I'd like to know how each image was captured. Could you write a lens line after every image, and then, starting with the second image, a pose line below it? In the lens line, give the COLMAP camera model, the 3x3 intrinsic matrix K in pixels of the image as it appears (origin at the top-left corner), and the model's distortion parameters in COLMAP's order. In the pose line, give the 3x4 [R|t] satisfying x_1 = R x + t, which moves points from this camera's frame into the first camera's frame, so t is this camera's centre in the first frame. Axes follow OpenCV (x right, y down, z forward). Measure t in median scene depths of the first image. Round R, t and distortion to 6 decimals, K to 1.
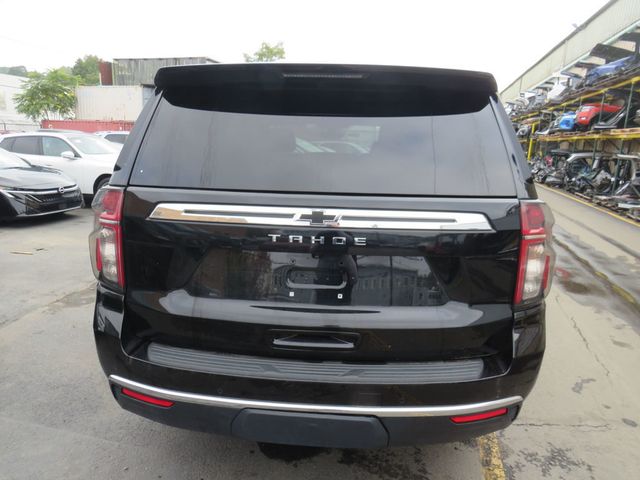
lens RADIAL K [[452.6, 0, 317.0], [0, 452.6, 241.0], [0, 0, 1]] dist [-0.034520, -0.001589]
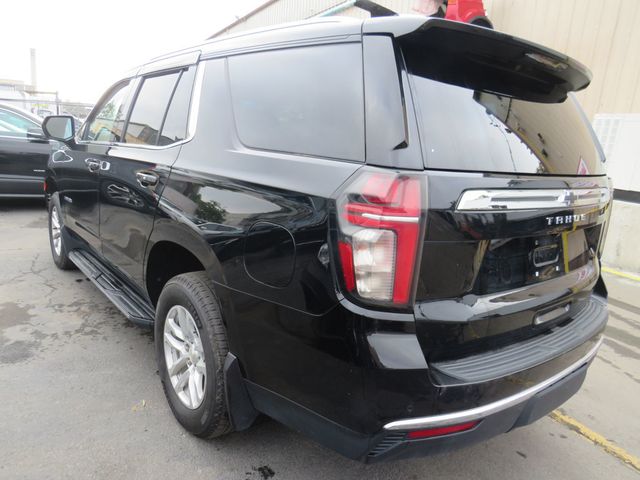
lens RADIAL K [[452.6, 0, 317.0], [0, 452.6, 241.0], [0, 0, 1]] dist [-0.034520, -0.001589]
pose [[0.745819, -0.112609, 0.656562, -1.100515], [0.081249, 0.993627, 0.078126, -0.079515], [-0.661175, -0.004923, 0.750215, 0.561023]]
